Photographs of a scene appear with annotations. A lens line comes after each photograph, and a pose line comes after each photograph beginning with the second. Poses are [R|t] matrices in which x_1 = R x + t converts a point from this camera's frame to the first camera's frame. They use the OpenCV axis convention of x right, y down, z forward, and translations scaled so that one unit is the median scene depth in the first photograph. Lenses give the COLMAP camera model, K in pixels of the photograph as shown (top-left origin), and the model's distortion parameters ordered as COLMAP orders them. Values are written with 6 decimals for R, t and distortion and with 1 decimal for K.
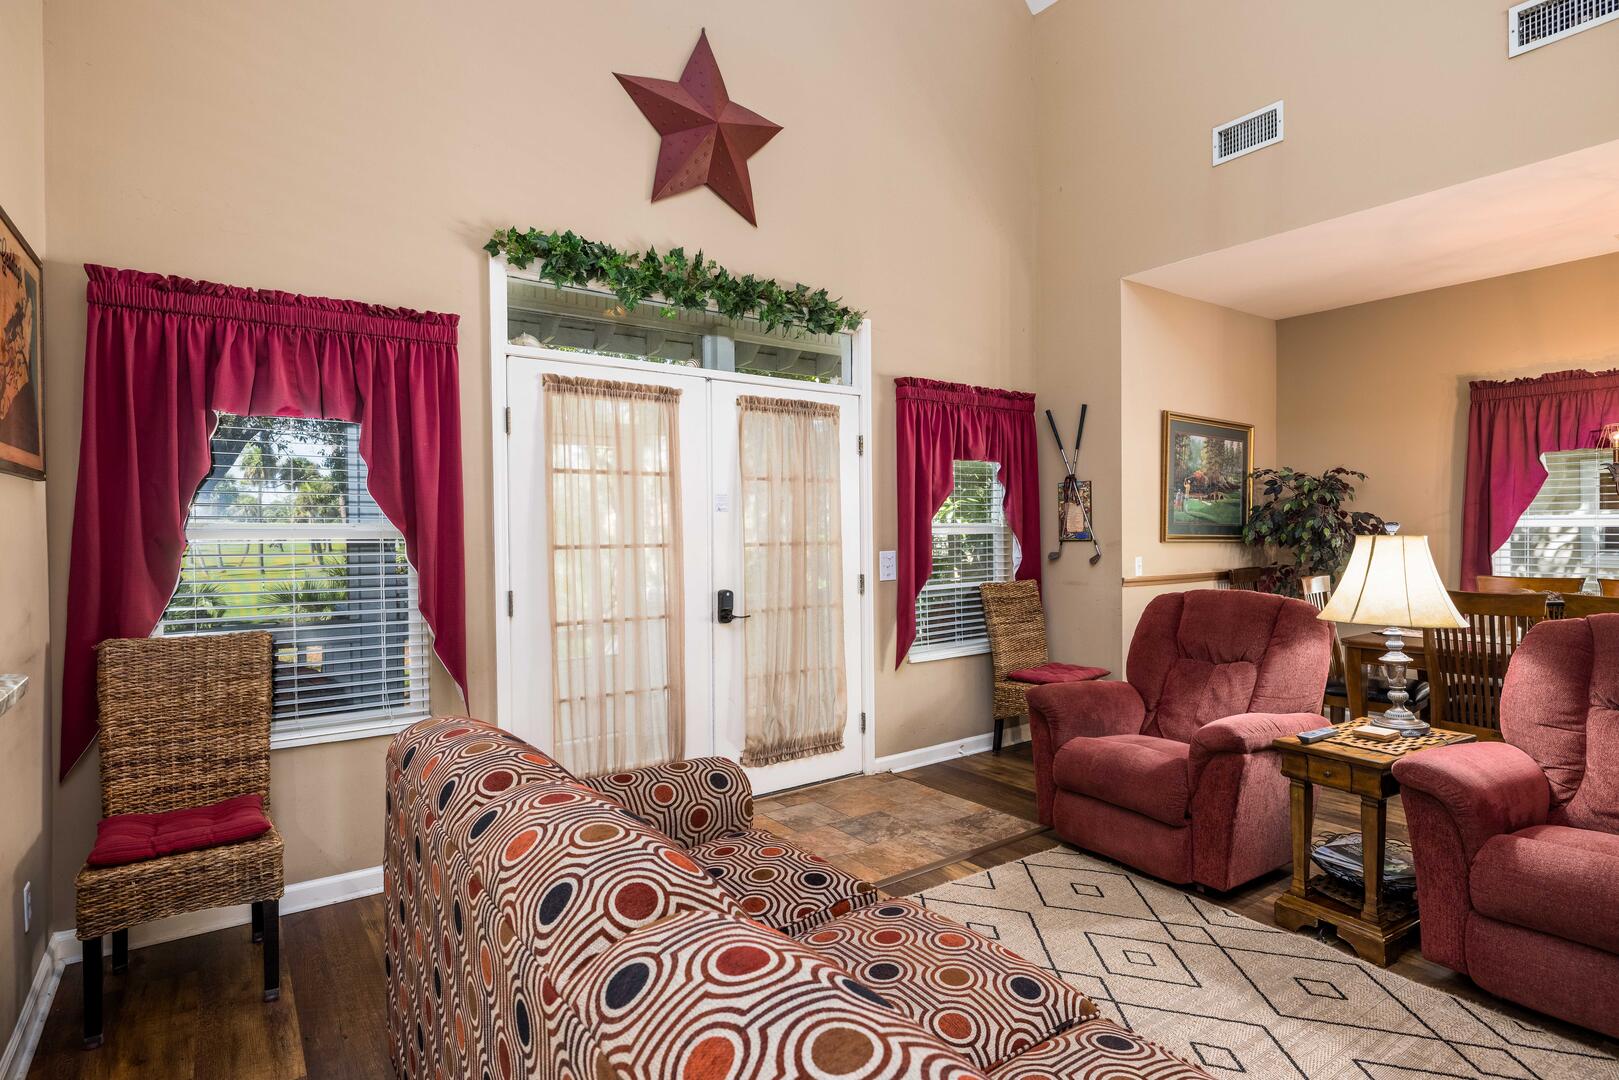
lens RADIAL K [[813.2, 0, 809.5], [0, 813.2, 540.0], [0, 0, 1]] dist [-0.005041, -0.001166]
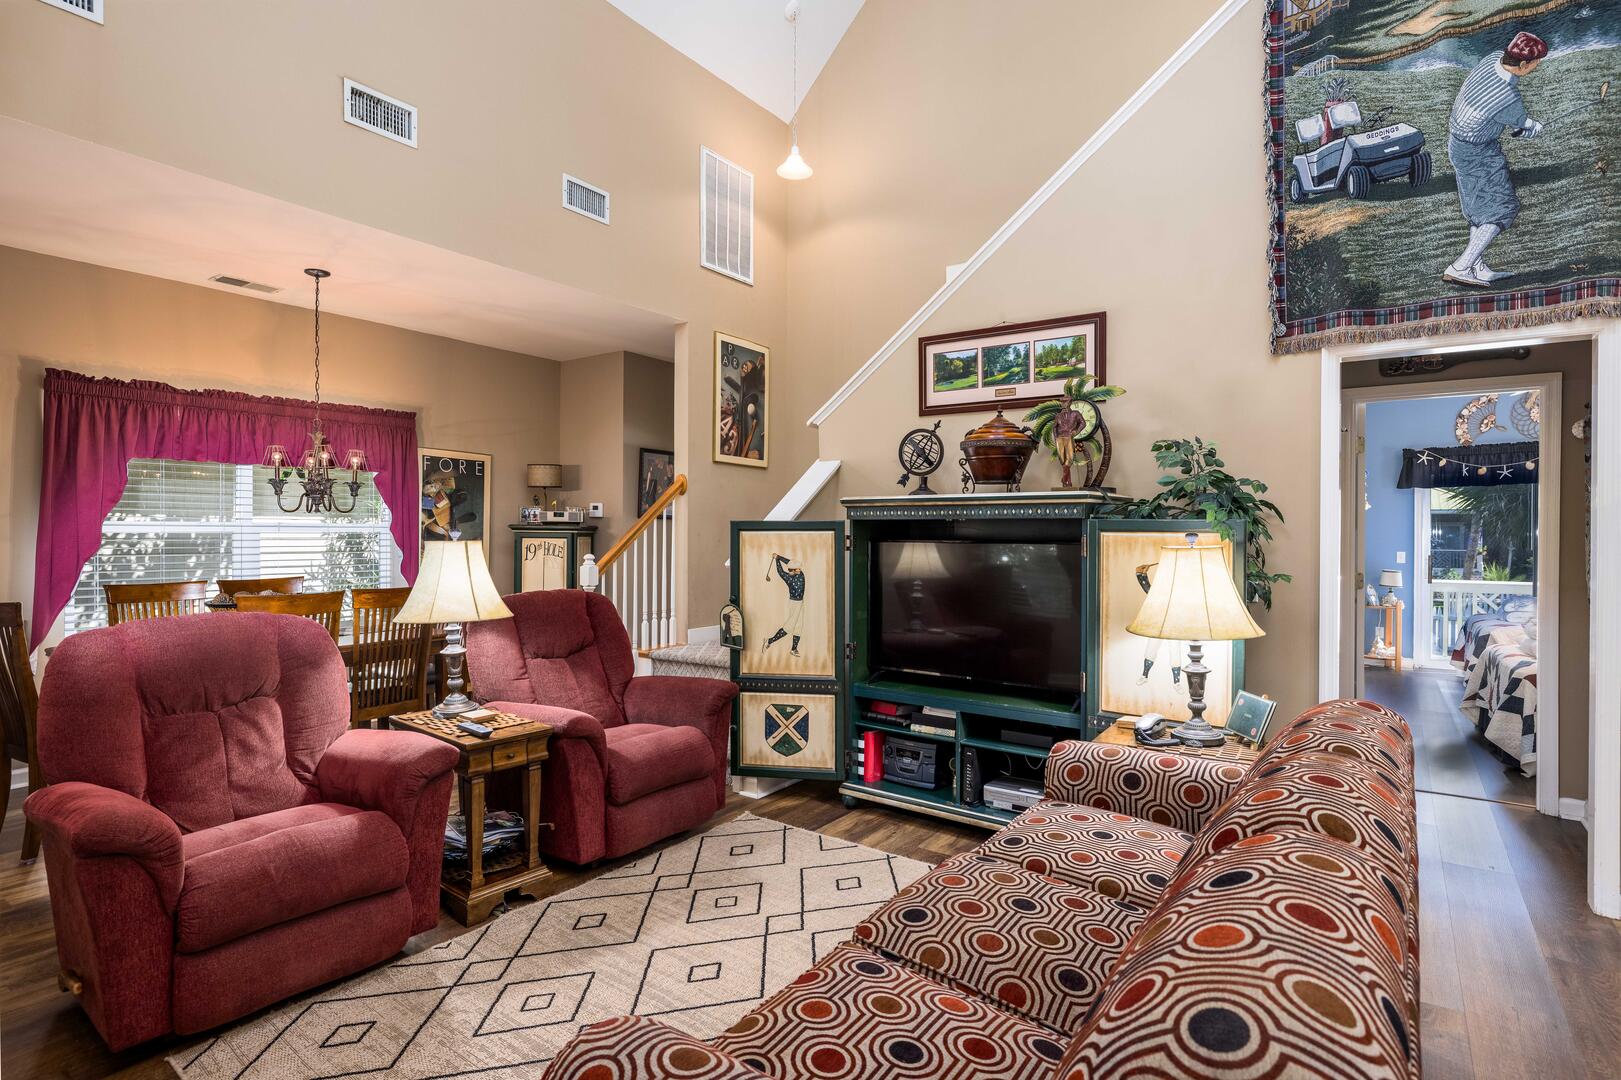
lens RADIAL K [[814.2, 0, 810.5], [0, 814.2, 540.0], [0, 0, 1]] dist [-0.005041, -0.001166]
pose [[-0.304862, -0.009117, 0.952353, -0.502156], [0.015803, 0.999768, 0.014629, -0.014752], [-0.952265, 0.019510, -0.304648, 0.877739]]
